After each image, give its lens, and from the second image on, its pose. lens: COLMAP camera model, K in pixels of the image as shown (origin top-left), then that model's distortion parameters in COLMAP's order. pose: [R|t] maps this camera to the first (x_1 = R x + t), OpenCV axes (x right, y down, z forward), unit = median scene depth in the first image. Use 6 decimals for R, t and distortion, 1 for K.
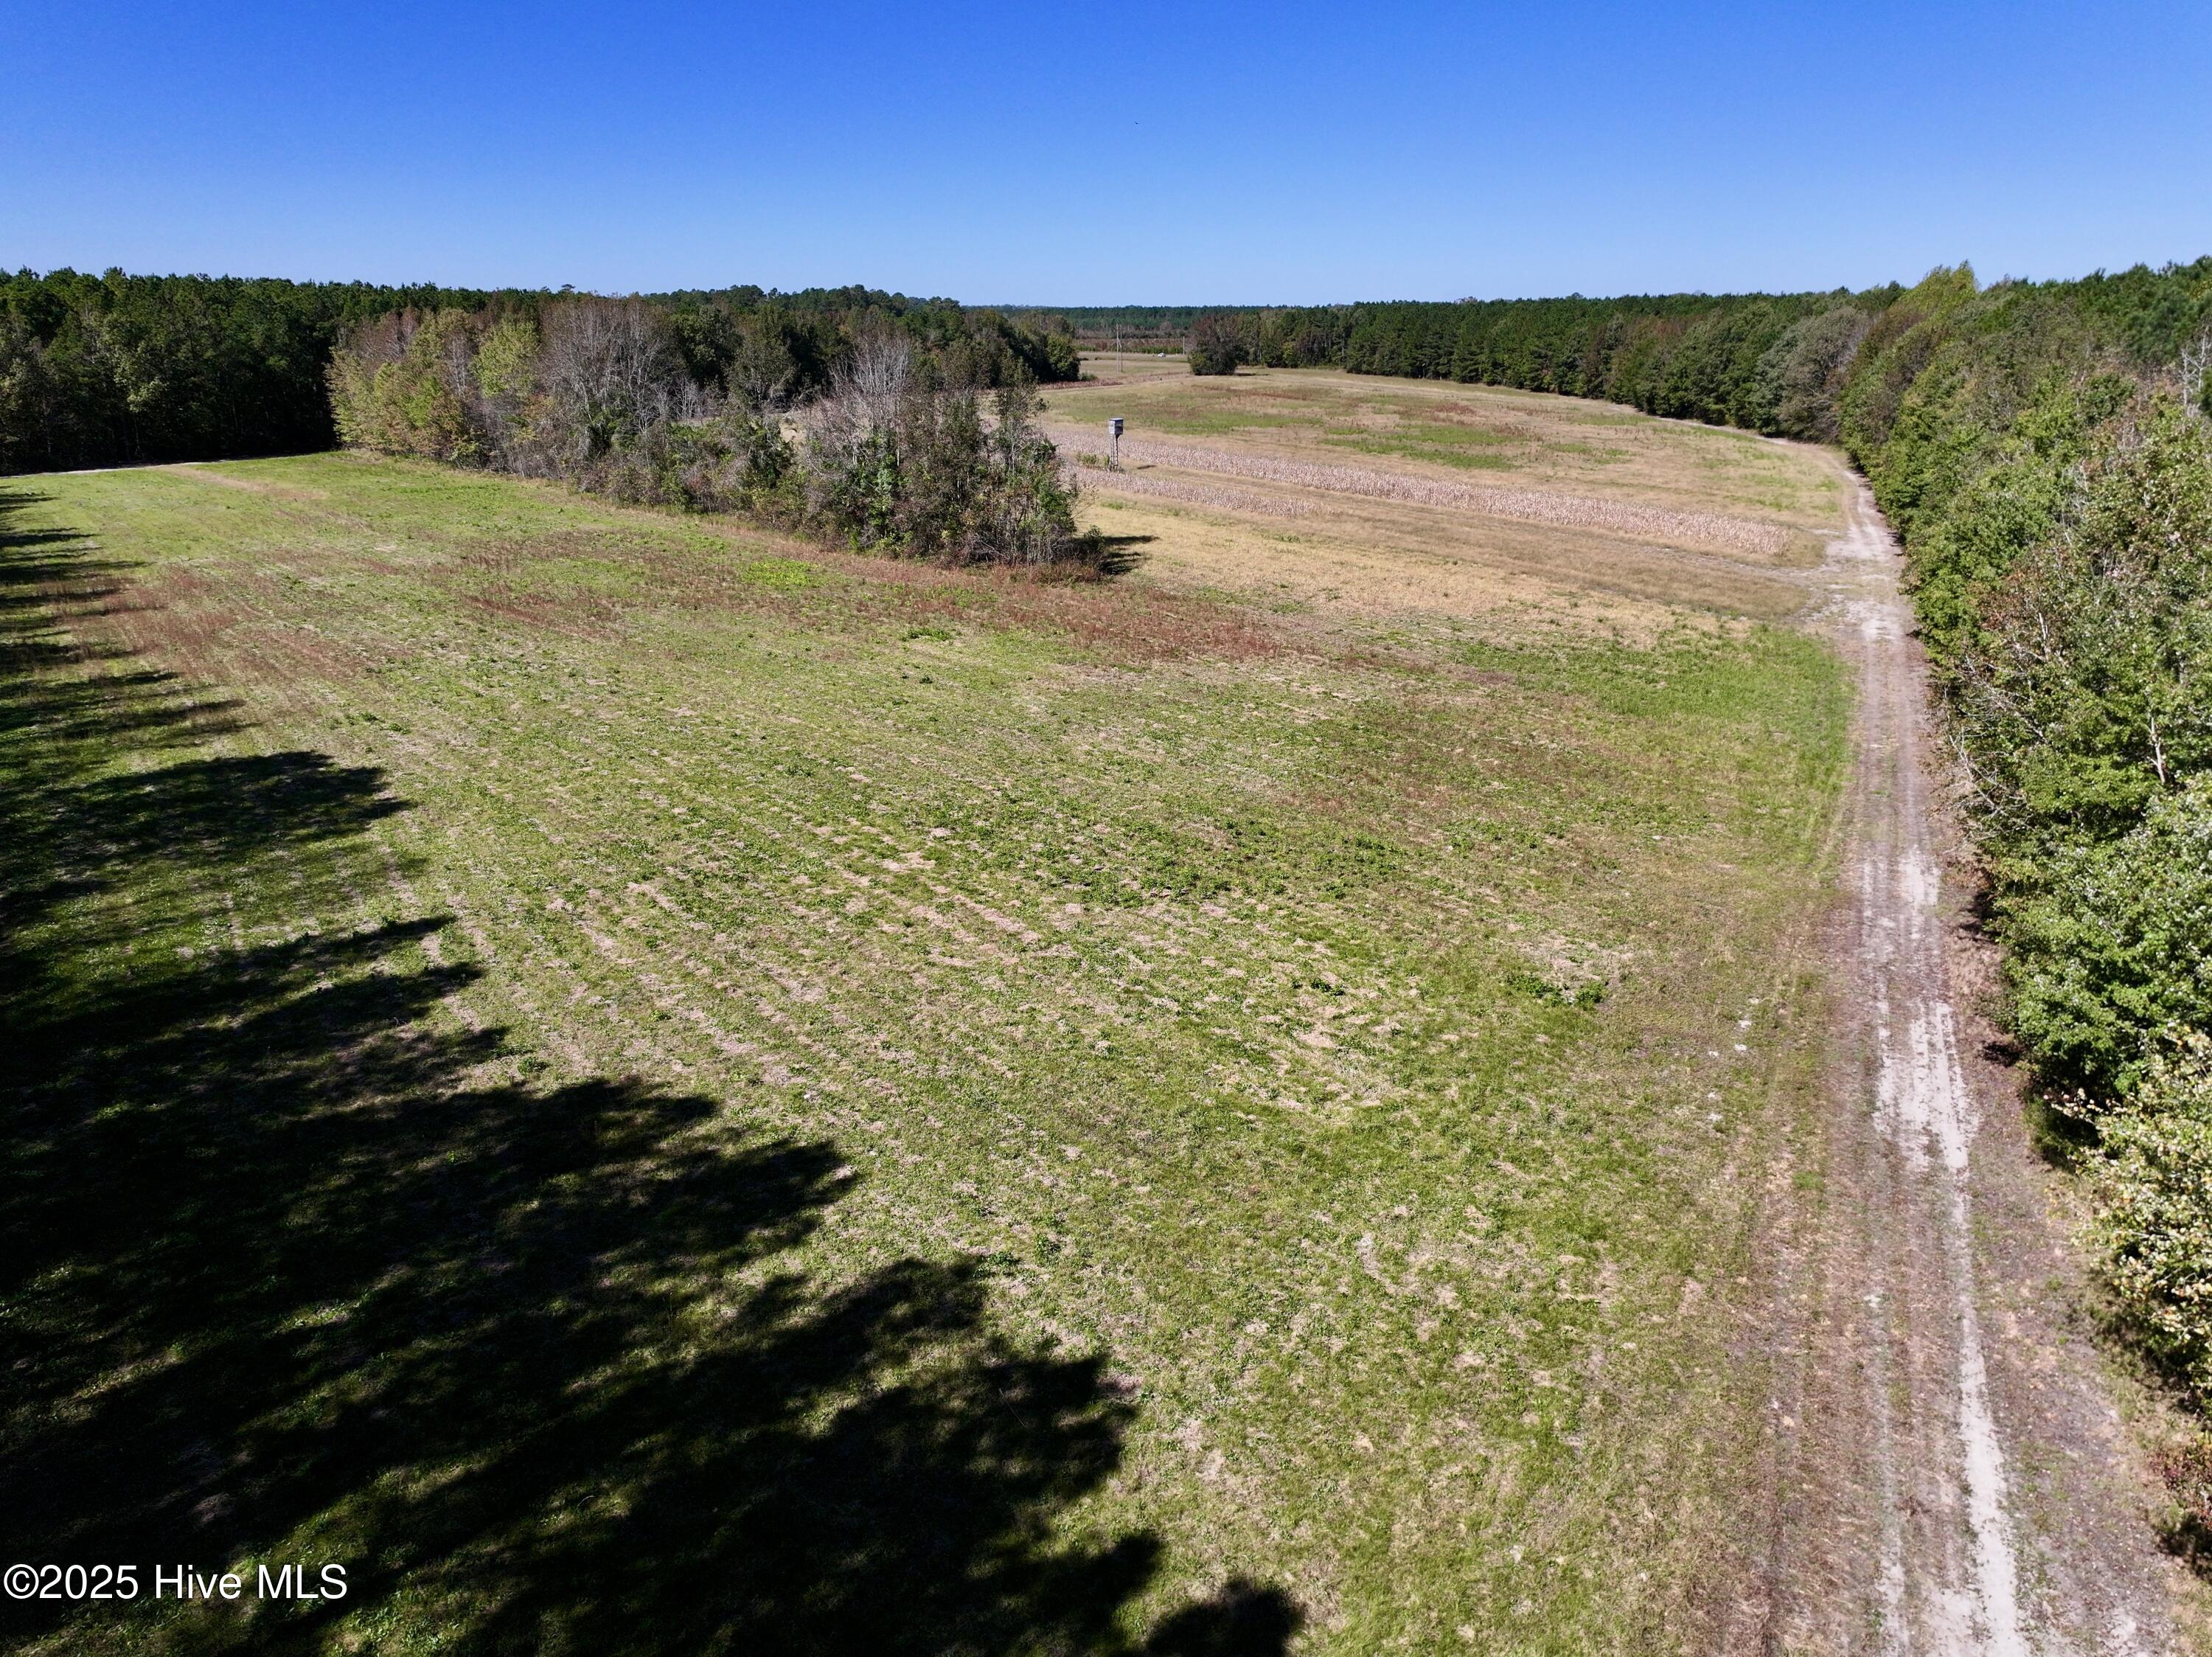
lens RADIAL K [[1542.8, 0, 1109.6], [0, 1542.8, 829.8], [0, 0, 1]] dist [0.007132, 0.006440]
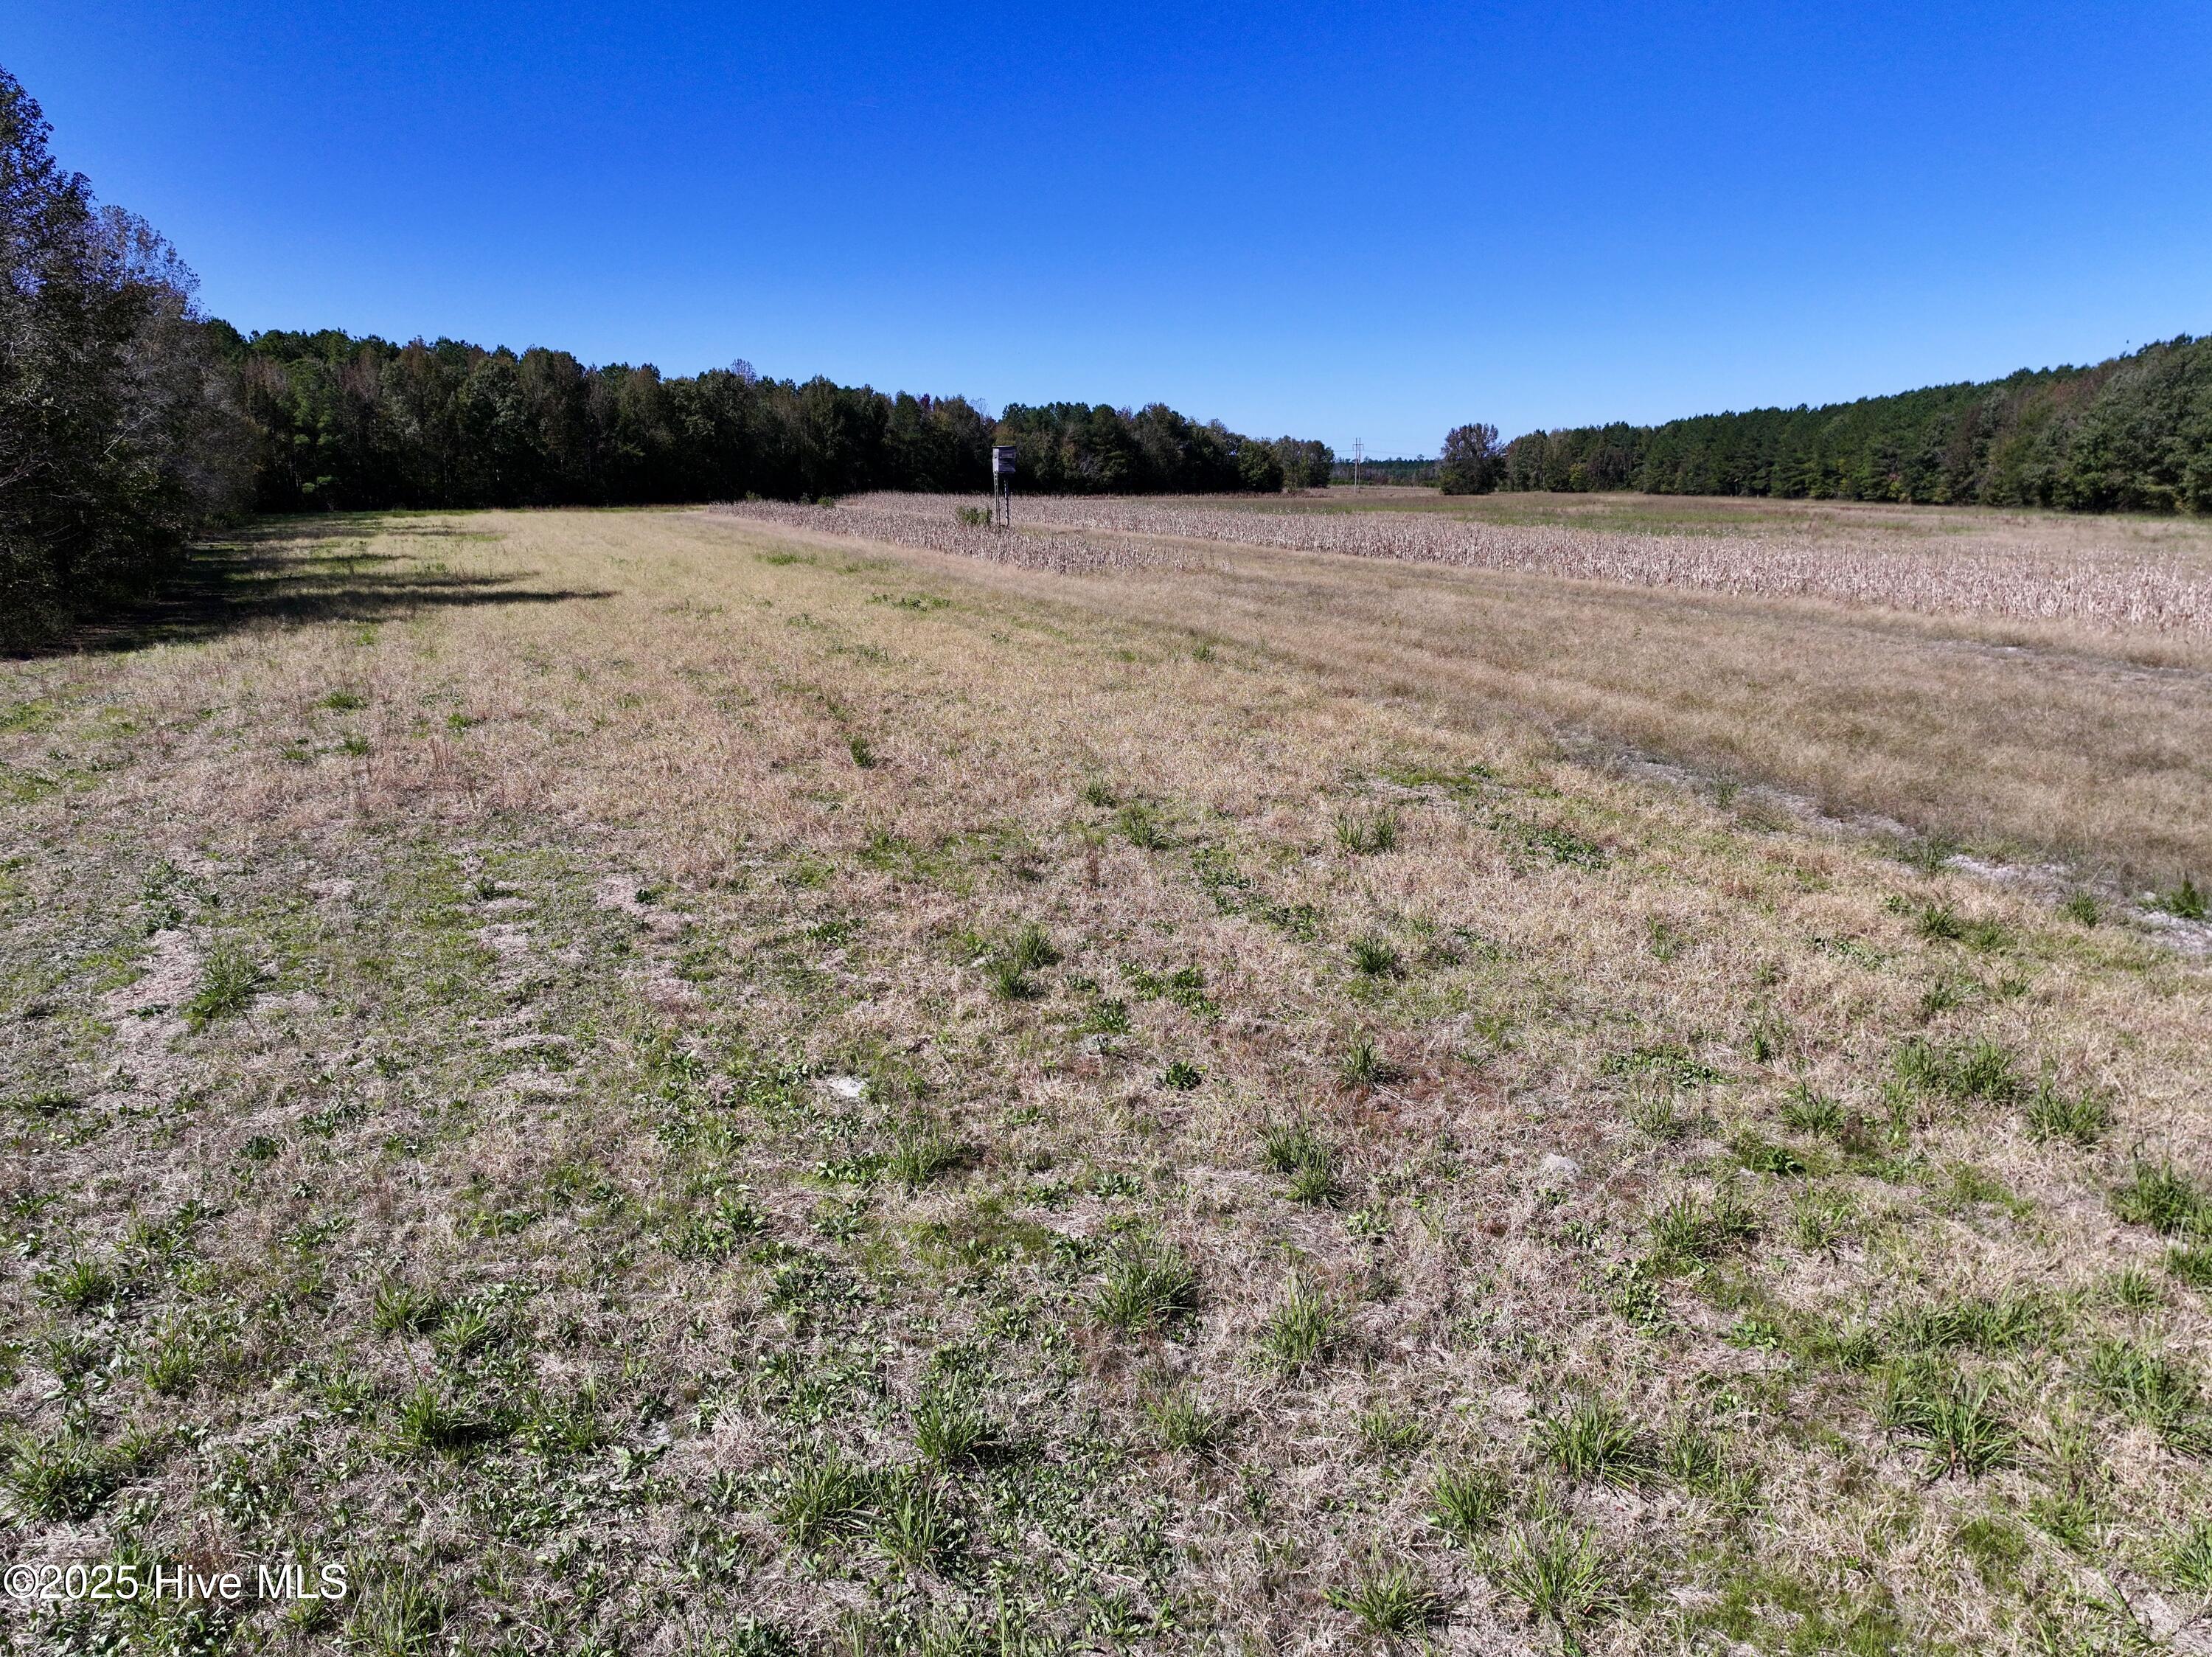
lens RADIAL K [[1542.8, 0, 1101.0], [0, 1542.8, 825.4], [0, 0, 1]] dist [0.007132, 0.006440]
pose [[0.974465, 0.047913, -0.219367, 0.086799], [-0.069935, 0.993136, -0.093751, -0.035584], [0.213369, 0.106698, 0.971128, 0.227393]]
